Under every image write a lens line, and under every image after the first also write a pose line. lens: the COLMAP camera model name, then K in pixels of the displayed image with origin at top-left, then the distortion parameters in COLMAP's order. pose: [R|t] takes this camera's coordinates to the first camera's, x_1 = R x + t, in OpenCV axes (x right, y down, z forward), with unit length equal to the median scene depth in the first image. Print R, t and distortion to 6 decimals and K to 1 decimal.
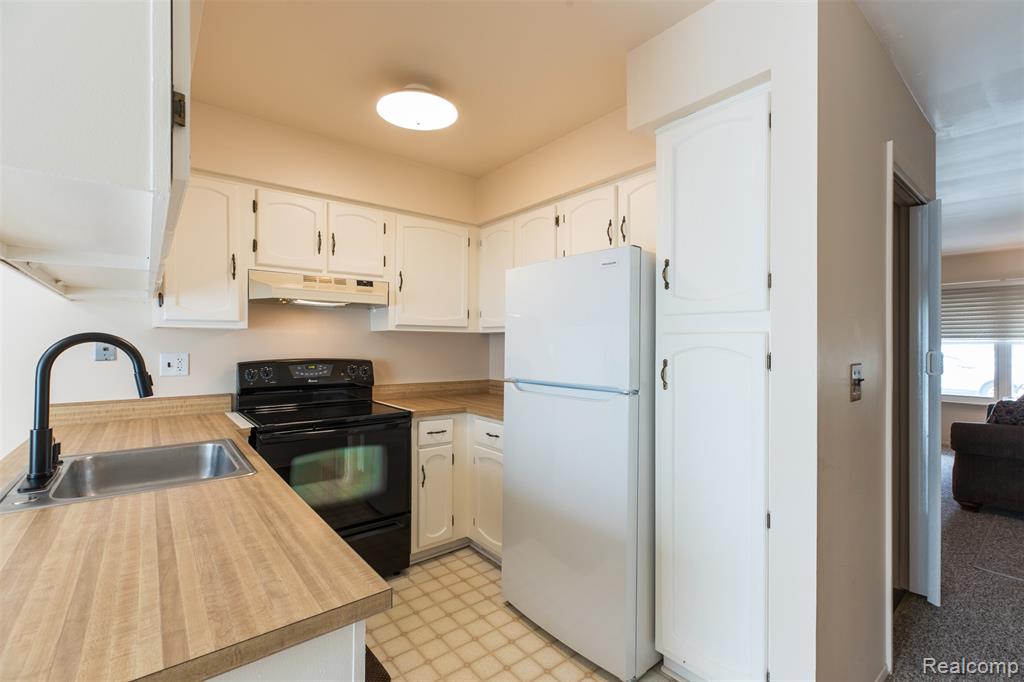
lens RADIAL K [[458.8, 0, 530.3], [0, 458.8, 344.0], [0, 0, 1]] dist [0.005136, 0.000371]
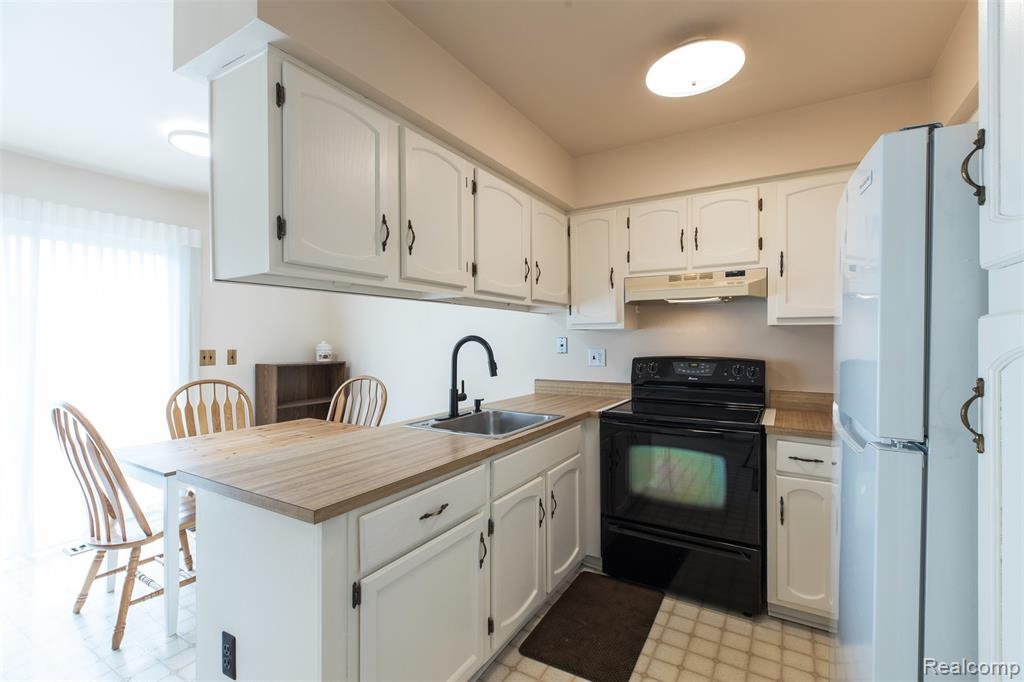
lens RADIAL K [[458.8, 0, 513.5], [0, 458.8, 344.0], [0, 0, 1]] dist [0.005136, 0.000371]
pose [[0.326009, 0.004119, -0.945358, 0.363044], [0.001837, 0.999986, 0.004991, -0.001042], [0.945365, -0.003364, 0.325997, 0.319586]]
